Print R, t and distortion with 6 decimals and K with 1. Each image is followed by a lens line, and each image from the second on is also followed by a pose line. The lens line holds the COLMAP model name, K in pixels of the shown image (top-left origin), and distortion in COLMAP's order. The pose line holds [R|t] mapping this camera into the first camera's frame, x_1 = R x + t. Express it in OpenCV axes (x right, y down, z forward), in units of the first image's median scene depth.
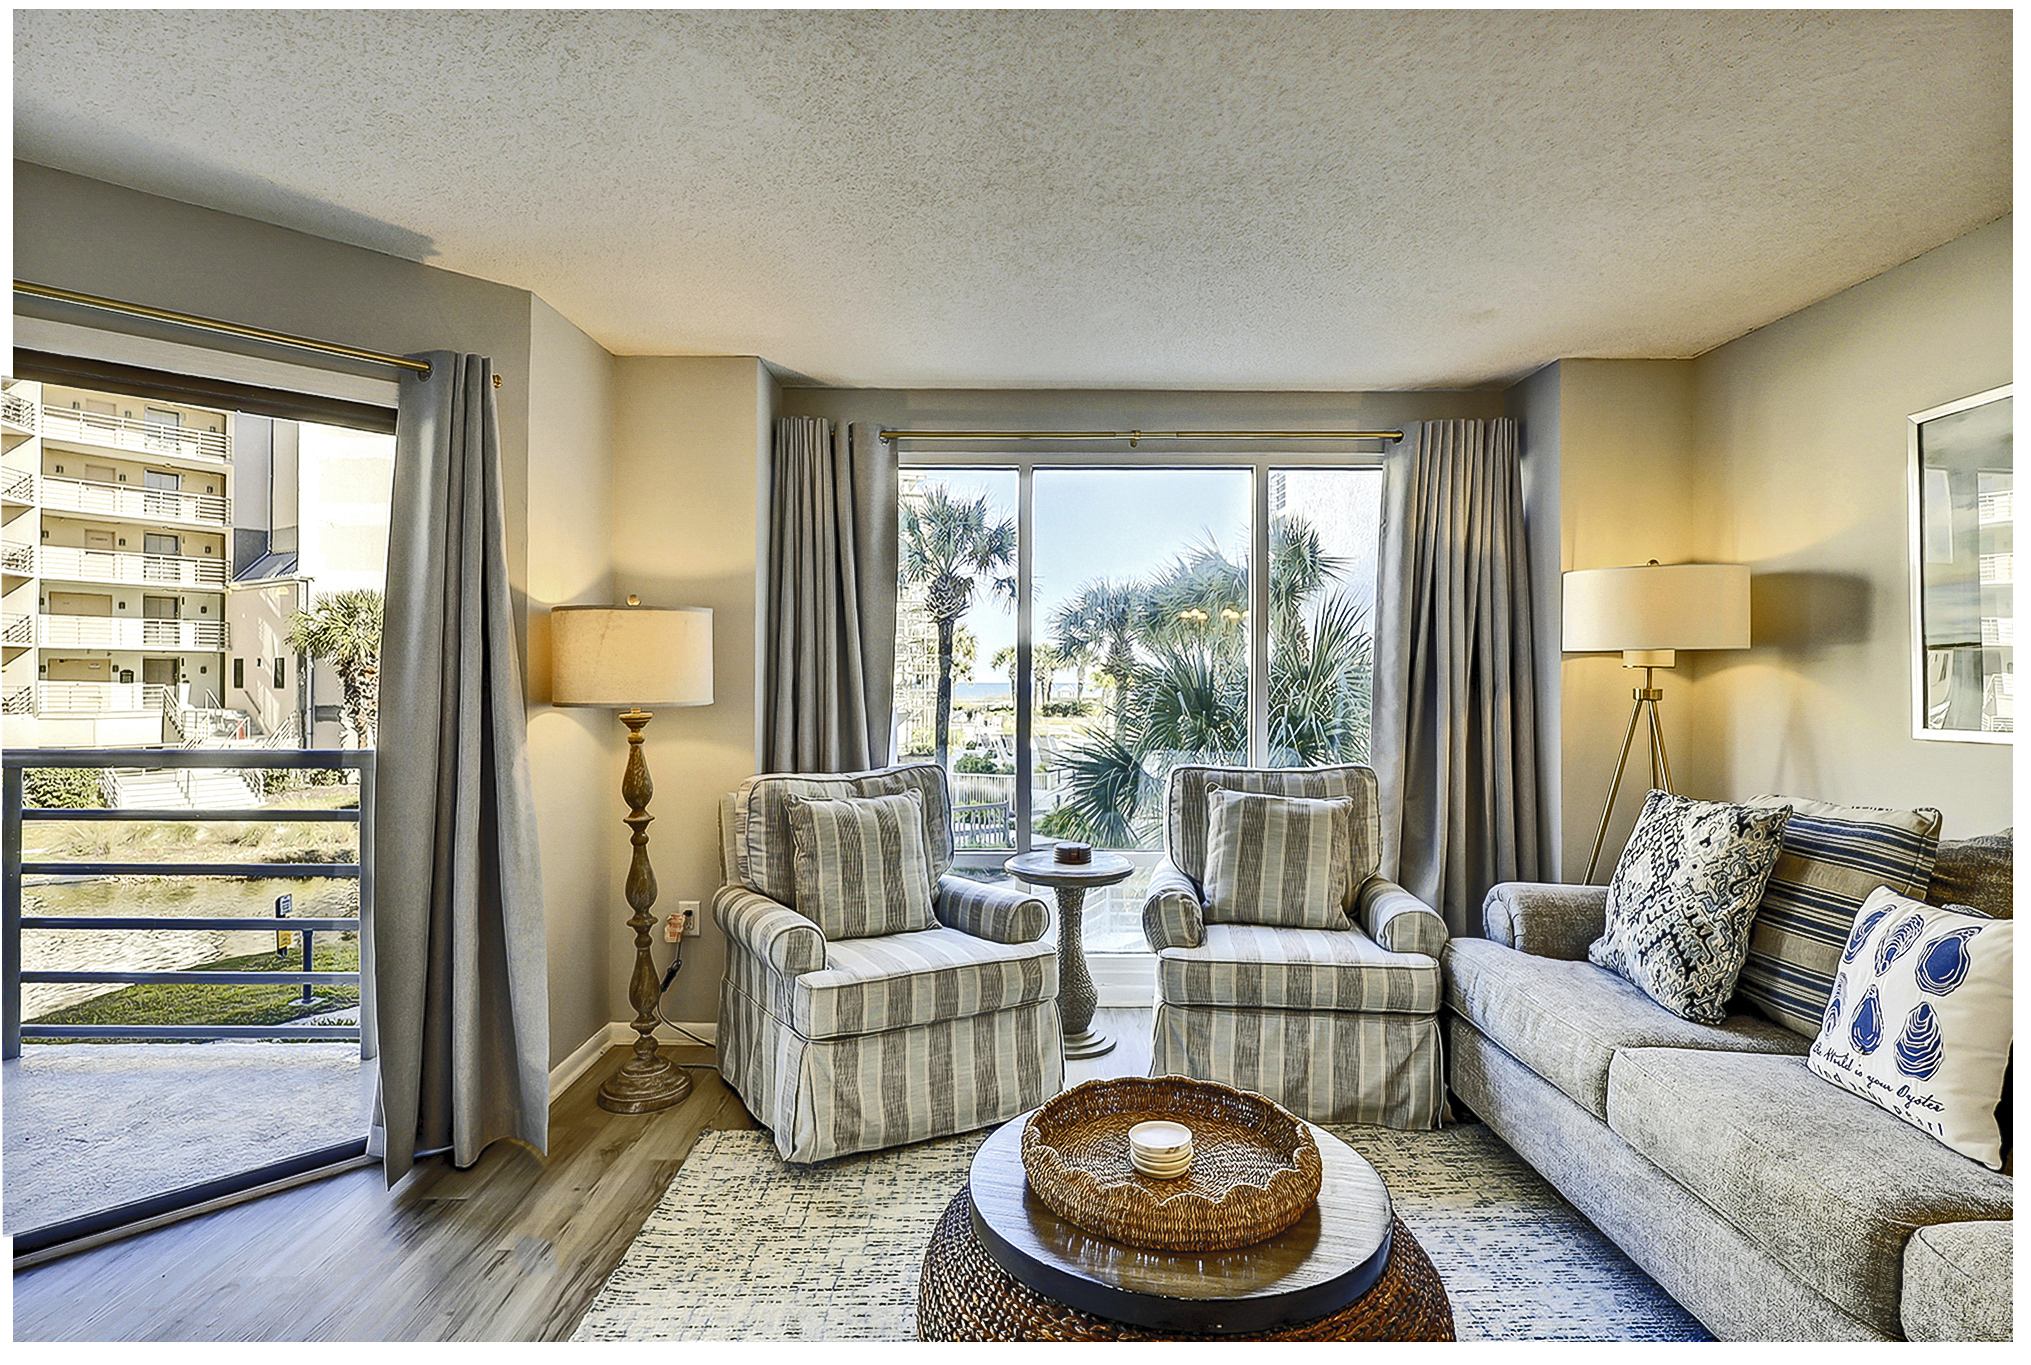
lens RADIAL K [[1008.7, 0, 1015.5], [0, 1008.7, 682.5], [0, 0, 1]] dist [-0.000517, -0.000099]
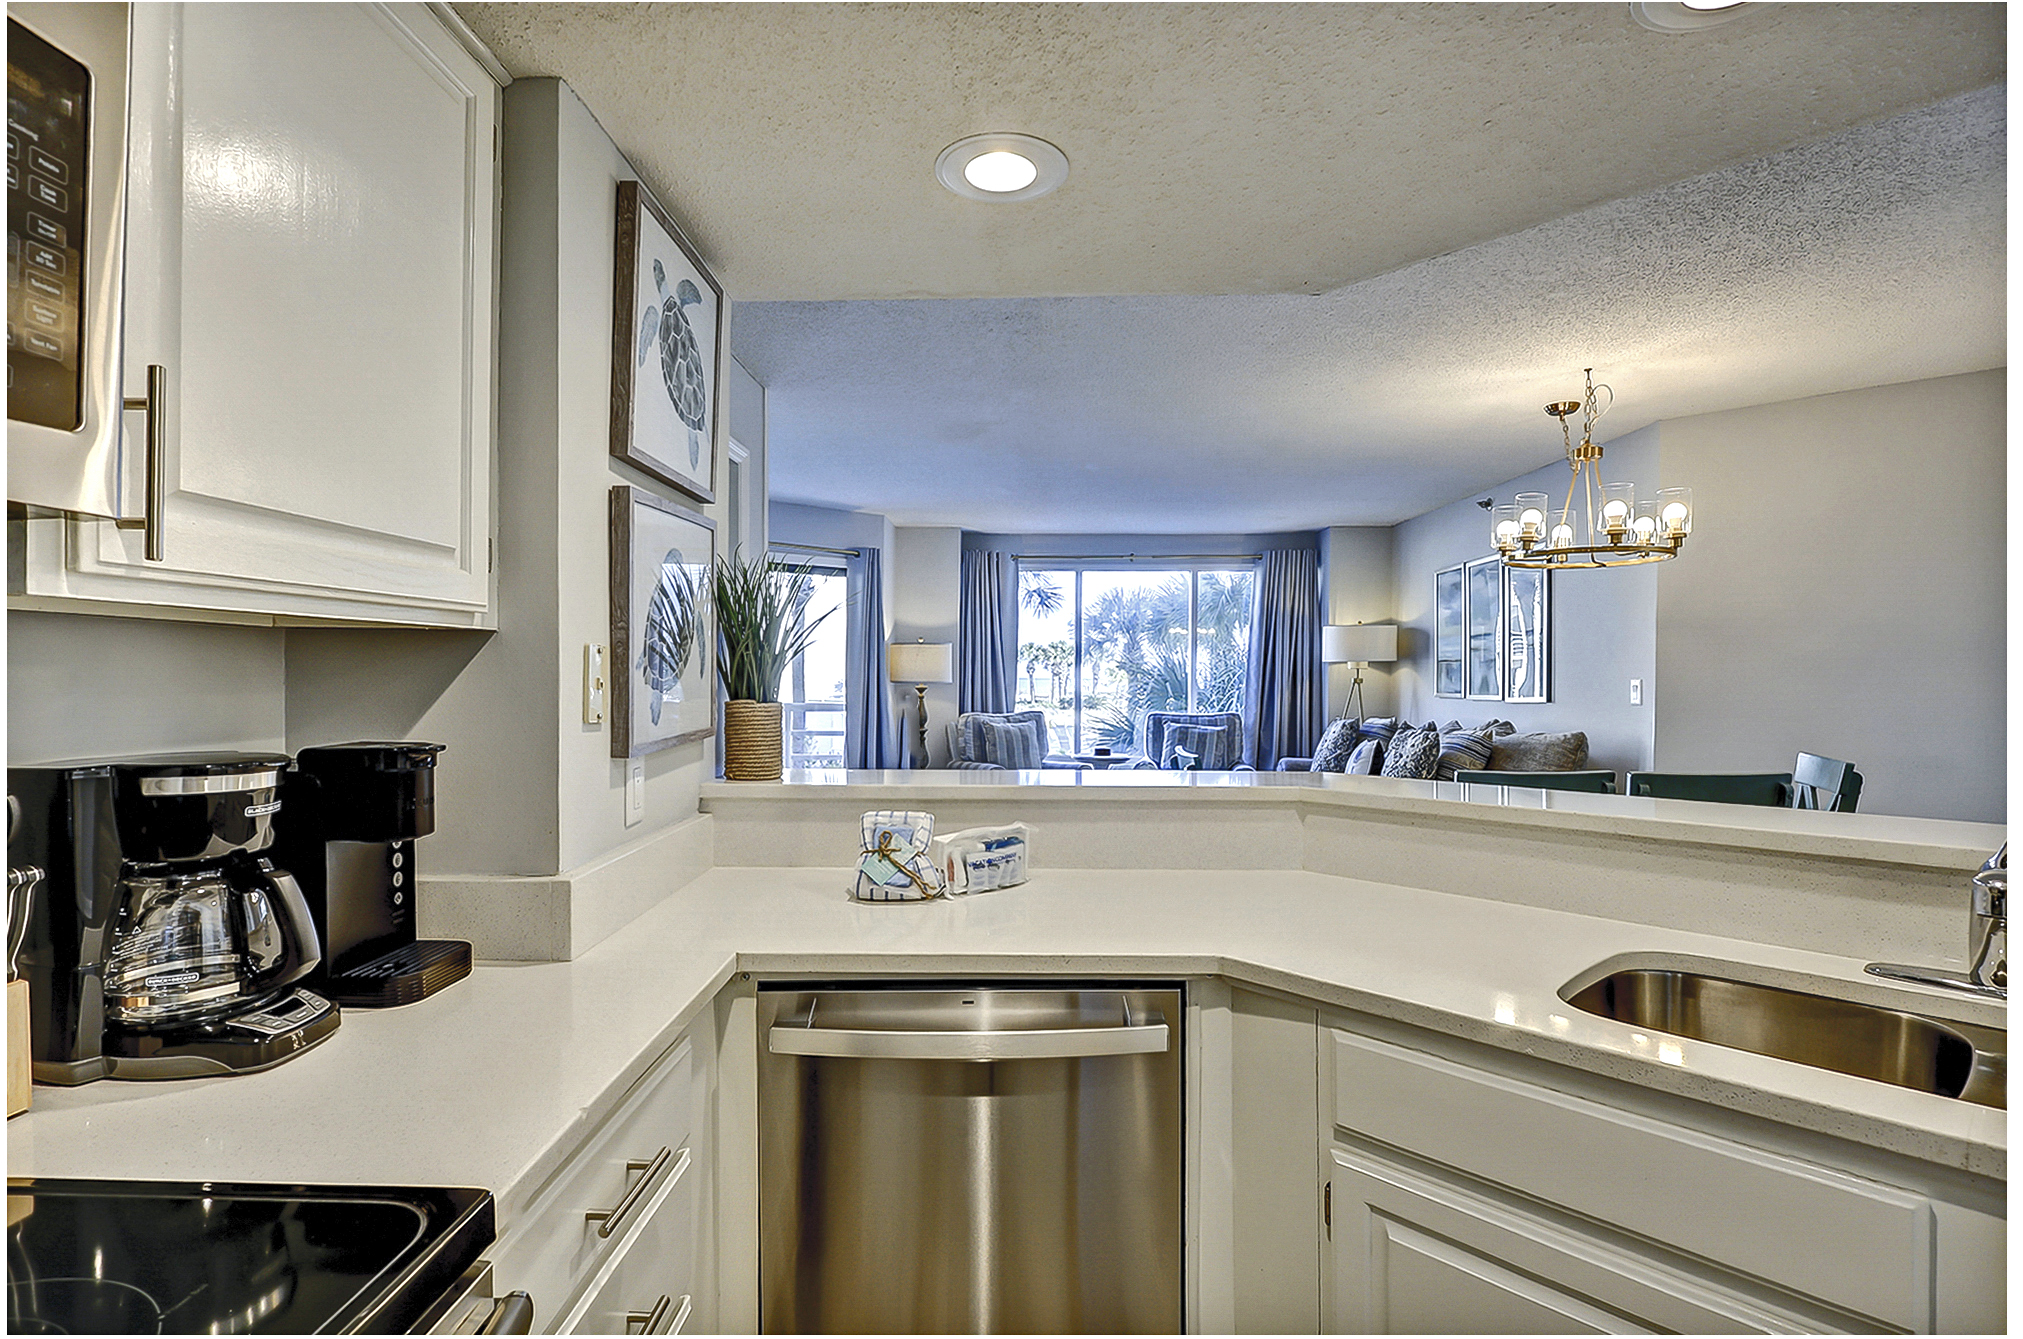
lens RADIAL K [[984.7, 0, 983.3], [0, 984.7, 663.3], [0, 0, 1]] dist [-0.002325, -0.000657]
pose [[0.998789, 0.003741, -0.049065, -0.021859], [-0.004439, 0.999890, -0.014124, 0.001667], [0.049007, 0.014324, 0.998696, -0.259609]]
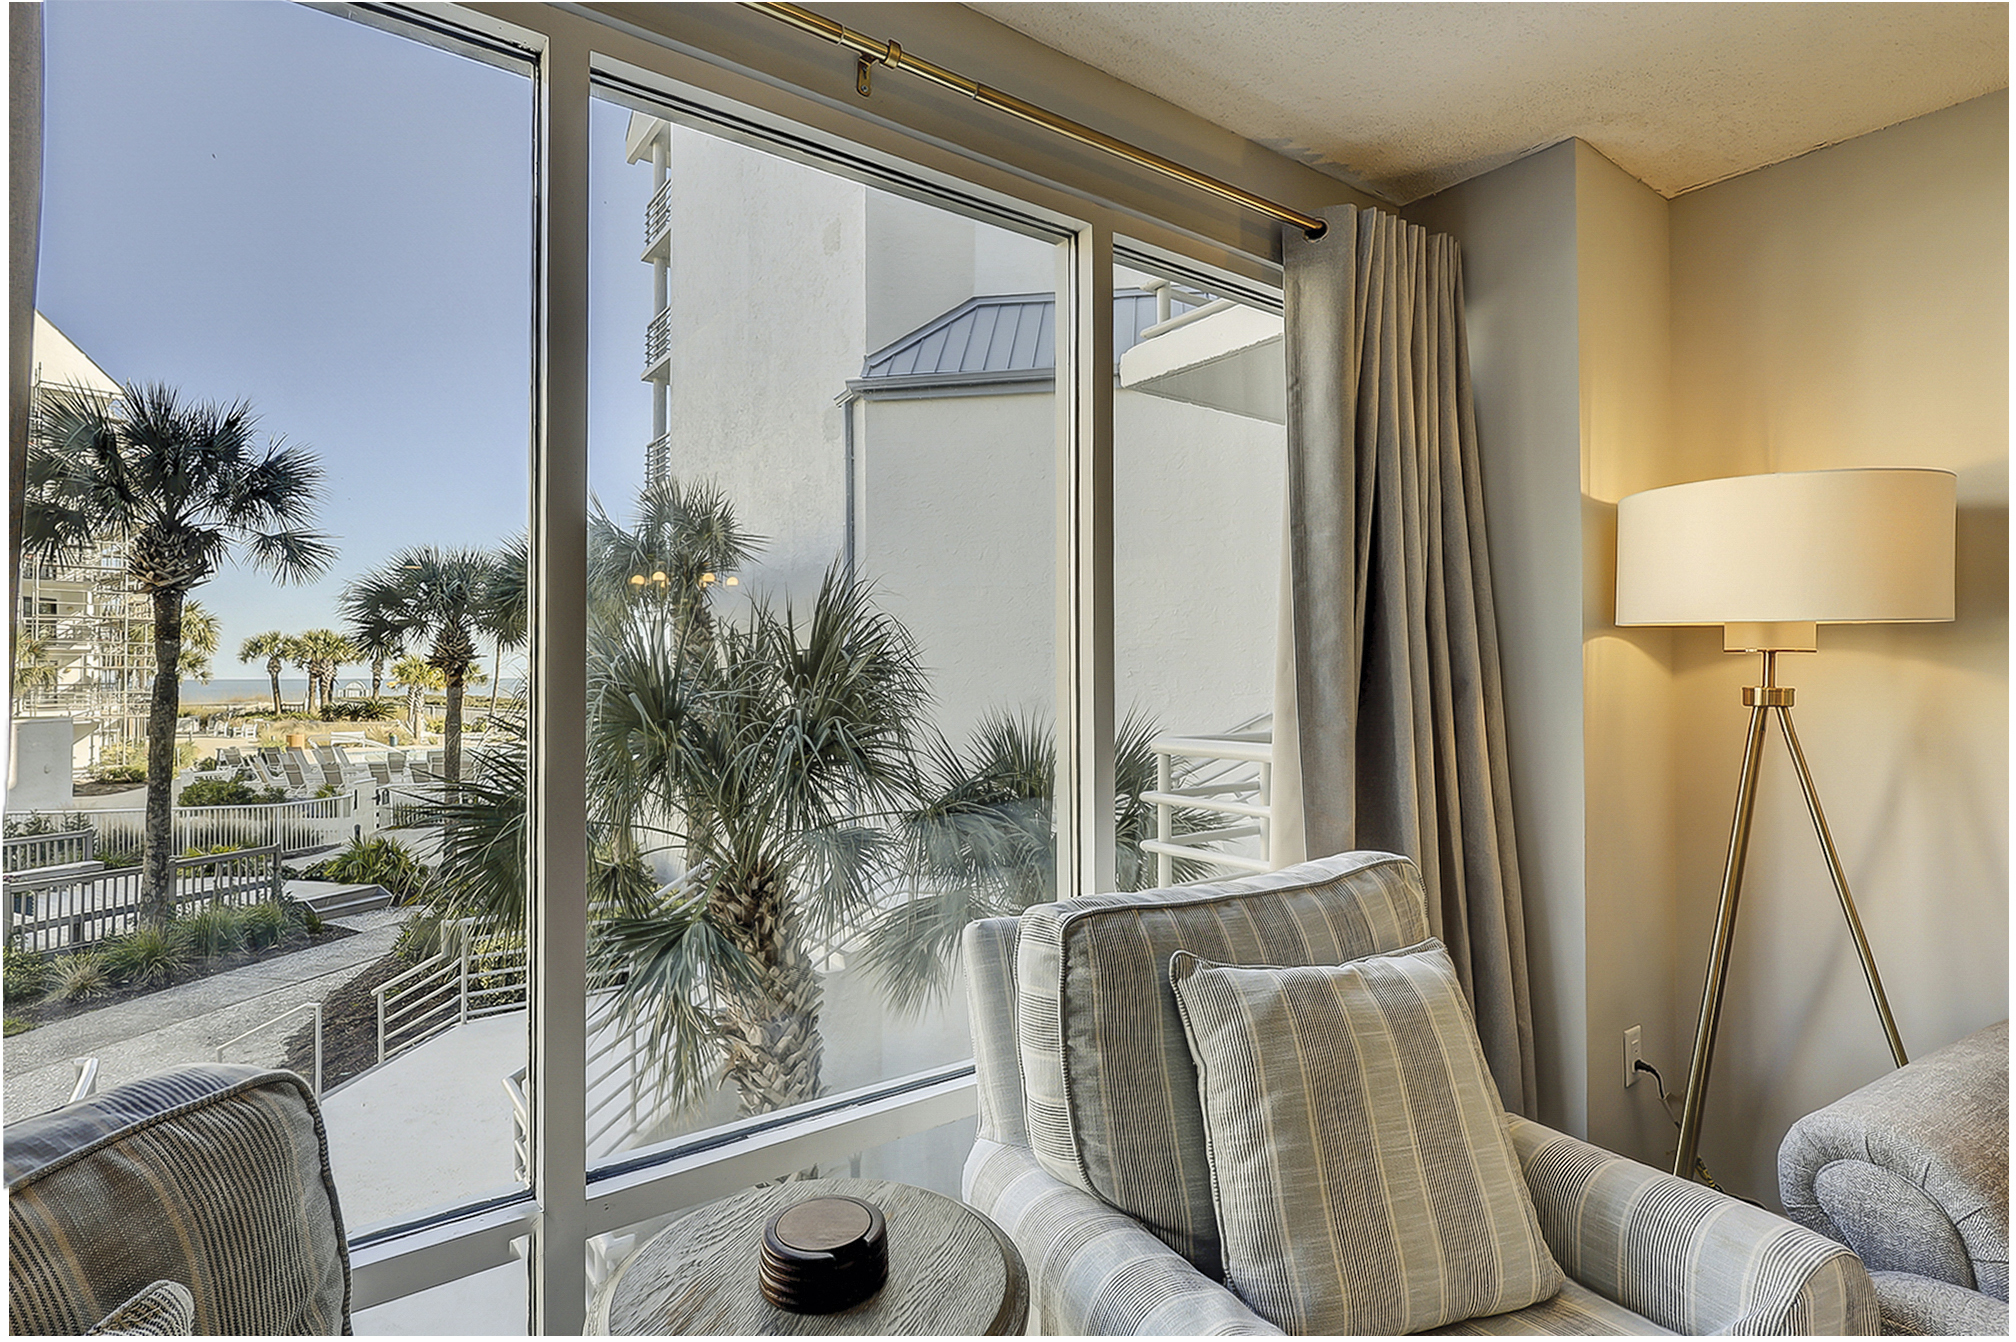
lens RADIAL K [[1009.3, 0, 1040.7], [0, 1009.3, 665.0], [0, 0, 1]] dist [-0.003003, -0.000355]
pose [[0.796782, -0.001590, 0.604264, -0.016996], [0.008003, 0.999937, -0.007921, -0.001300], [-0.604213, 0.011147, 0.796745, 0.161539]]
